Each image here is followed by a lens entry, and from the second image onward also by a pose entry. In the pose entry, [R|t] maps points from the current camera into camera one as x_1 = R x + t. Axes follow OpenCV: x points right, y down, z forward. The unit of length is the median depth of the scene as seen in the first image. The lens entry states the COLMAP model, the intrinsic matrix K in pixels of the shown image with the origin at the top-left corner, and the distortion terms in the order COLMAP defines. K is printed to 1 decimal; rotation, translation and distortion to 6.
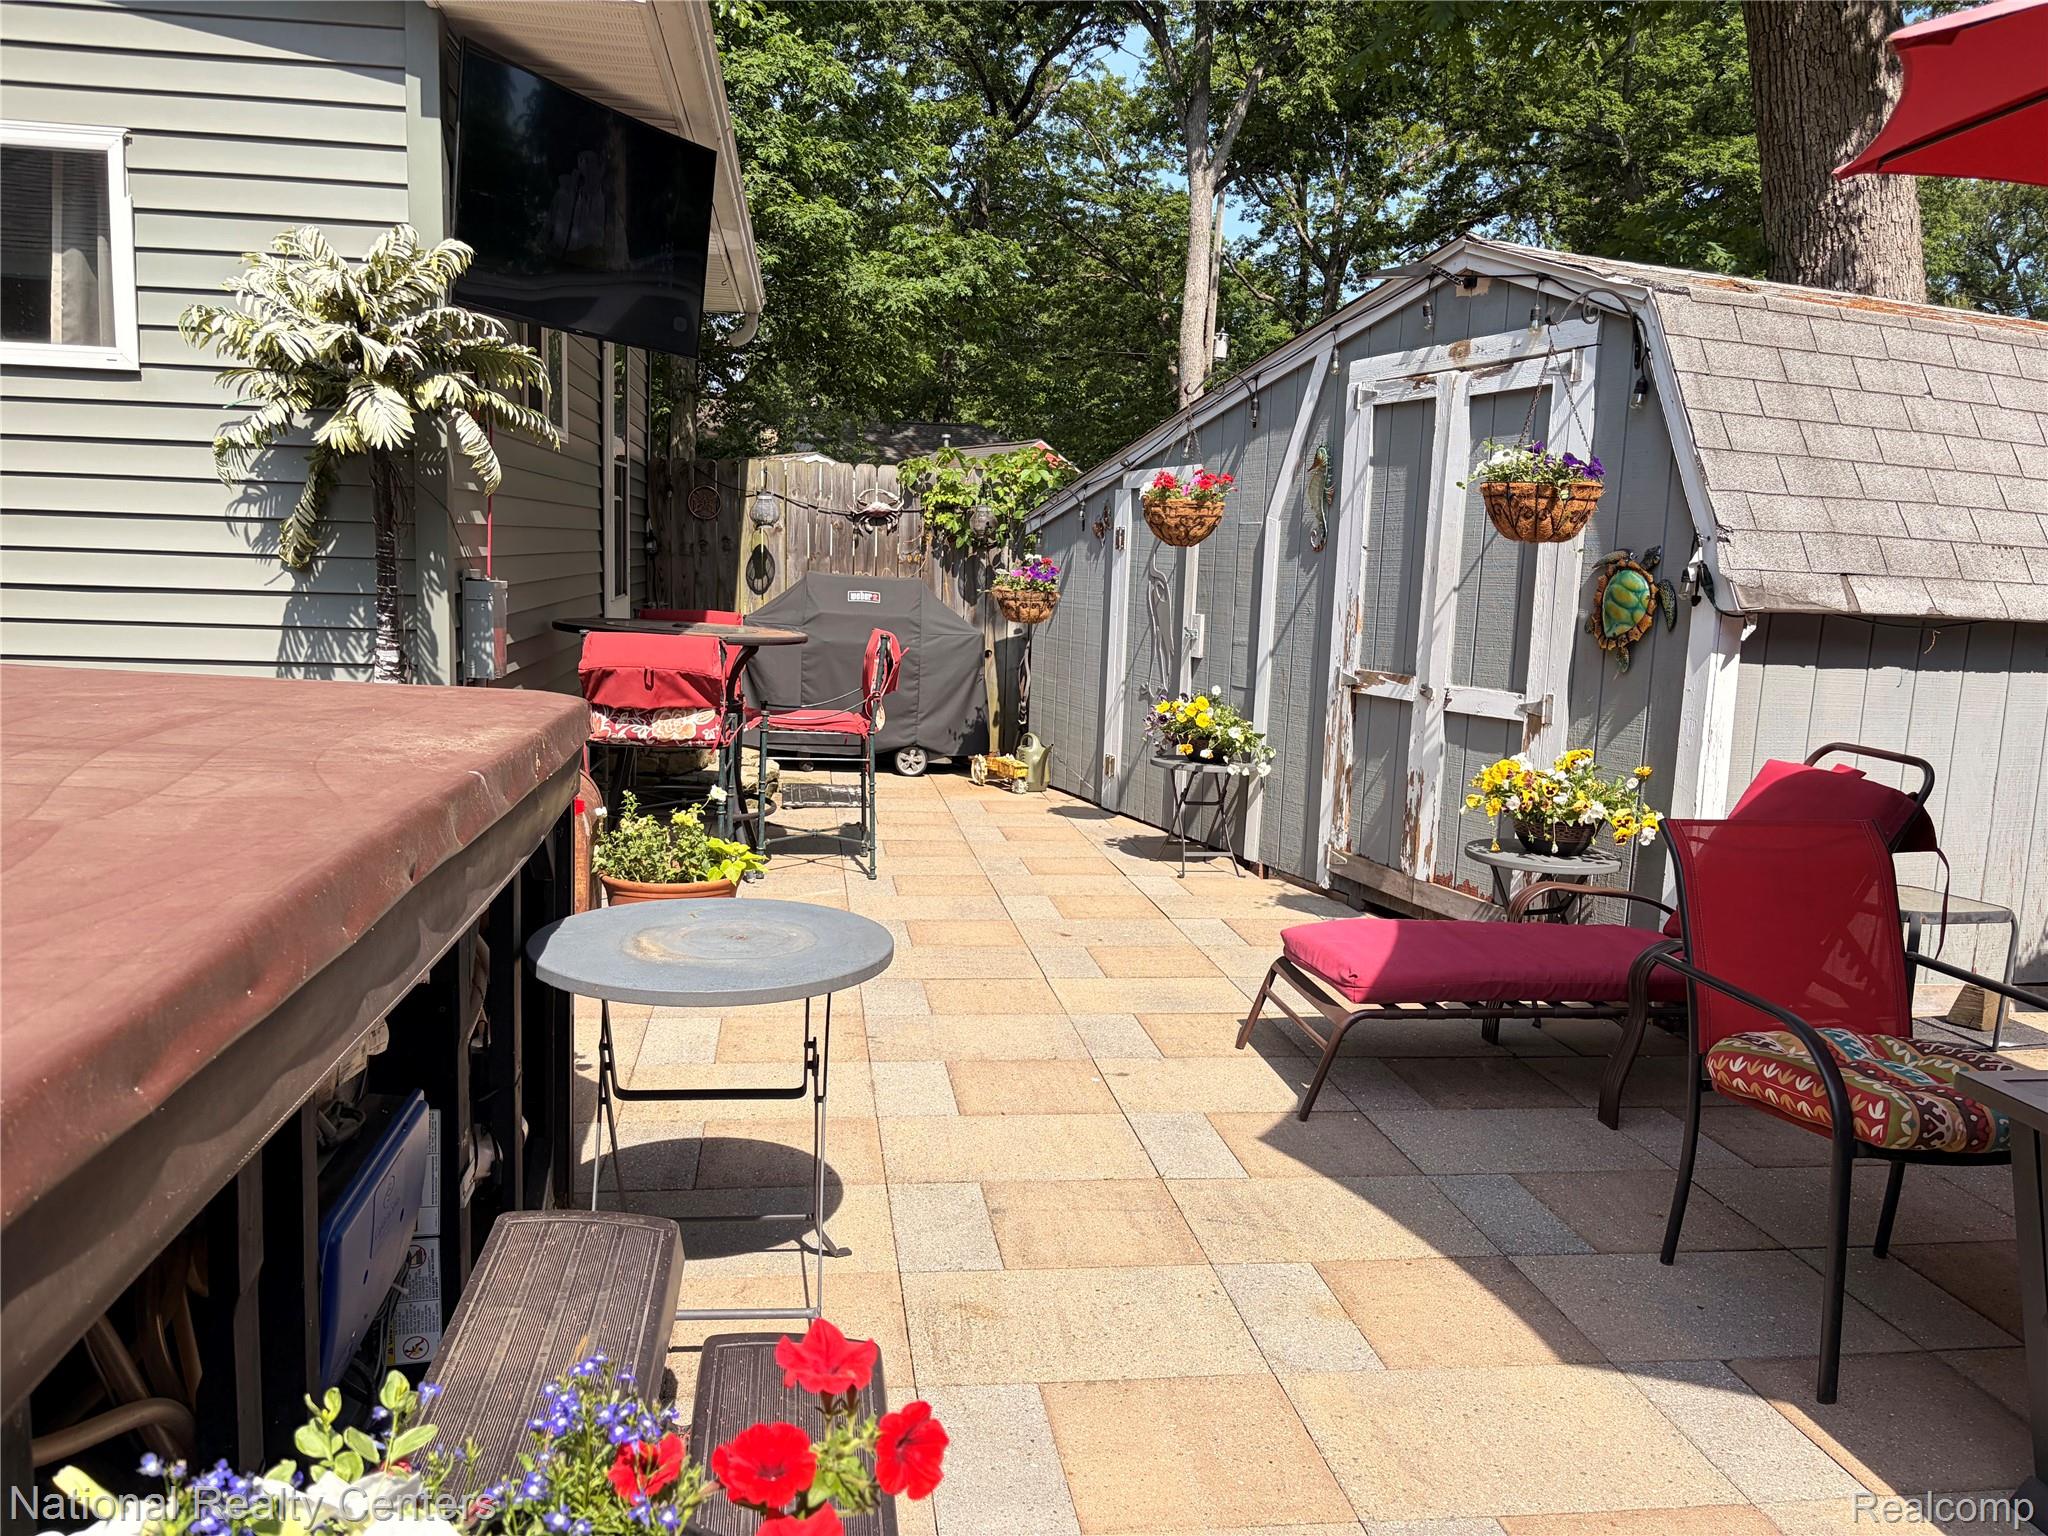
lens RADIAL K [[1549.6, 0, 1024.0], [0, 1549.6, 768.0], [0, 0, 1]] dist [0.067400, -0.079270]
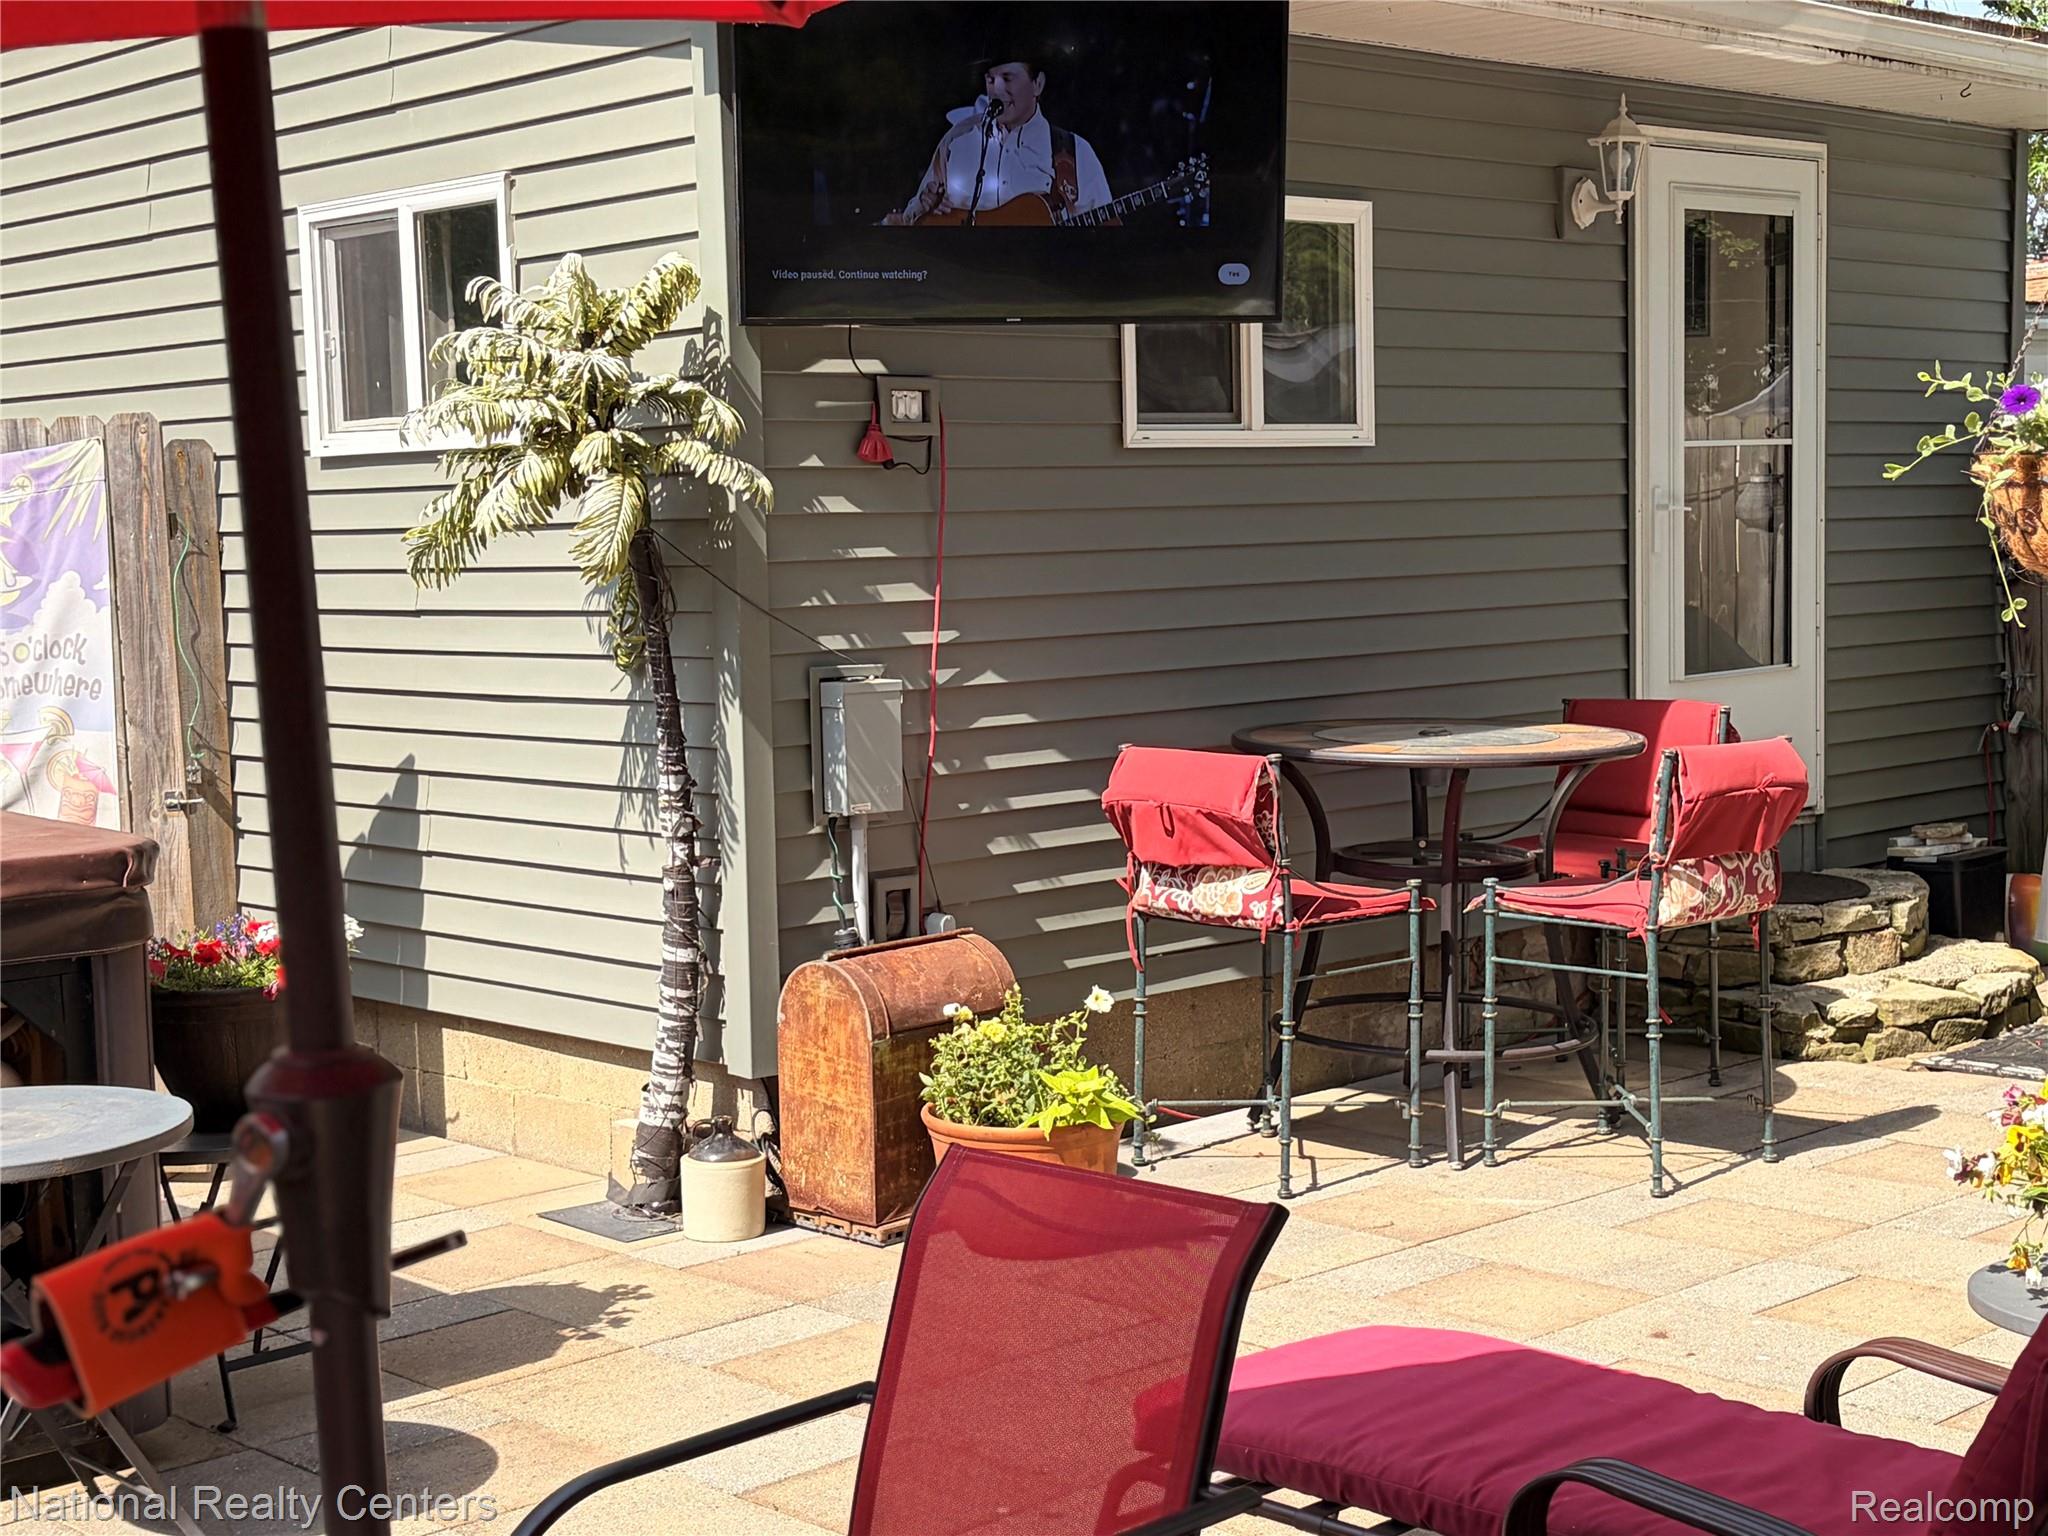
lens RADIAL K [[2962.0, 0, 1029.4], [0, 2962.0, 773.9], [0, 0, 1]] dist [0.193958, -0.369224]
pose [[0.575253, 0.020711, -0.817713, 0.880565], [-0.068302, 0.997404, -0.022787, -0.052373], [0.815119, 0.068960, 0.575174, 0.282002]]
